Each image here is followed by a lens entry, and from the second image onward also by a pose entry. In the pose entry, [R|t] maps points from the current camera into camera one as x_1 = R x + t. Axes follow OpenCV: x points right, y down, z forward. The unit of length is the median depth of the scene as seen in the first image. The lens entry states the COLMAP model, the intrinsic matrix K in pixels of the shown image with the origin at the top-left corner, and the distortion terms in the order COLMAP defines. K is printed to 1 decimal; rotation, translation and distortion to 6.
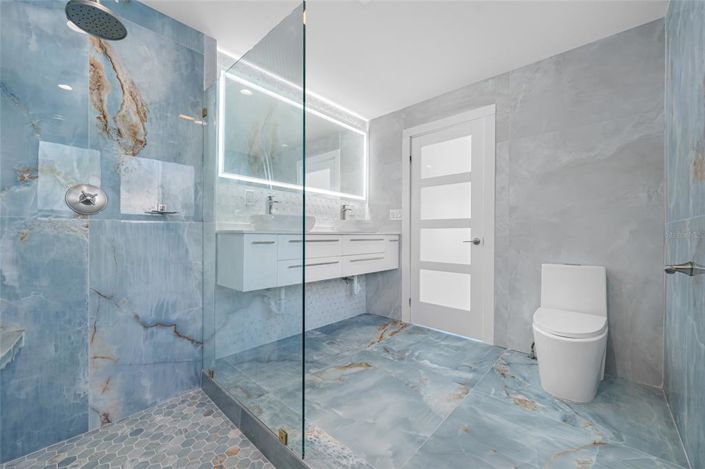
lens RADIAL K [[279.2, 0, 354.2], [0, 279.2, 236.1], [0, 0, 1]] dist [0.001602, 0.000134]
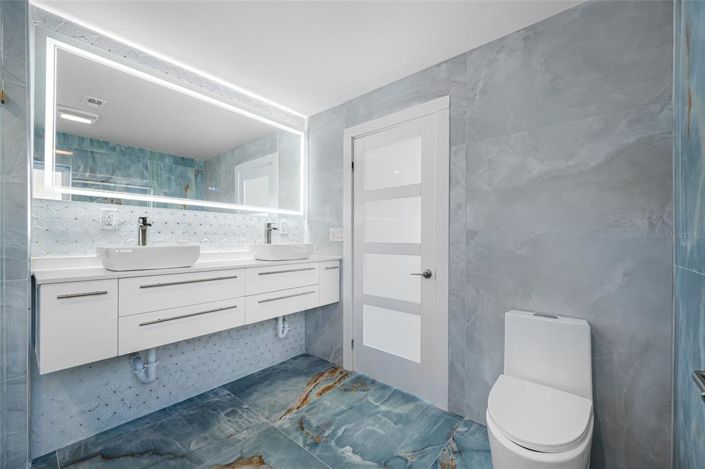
lens RADIAL K [[281.3, 0, 351.9], [0, 281.3, 239.2], [0, 0, 1]] dist [0.000739, -0.000011]
pose [[0.999612, -0.001535, 0.027824, 0.204927], [0.001528, 0.999999, 0.000256, -0.076462], [-0.027824, -0.000213, 0.999613, 0.226015]]
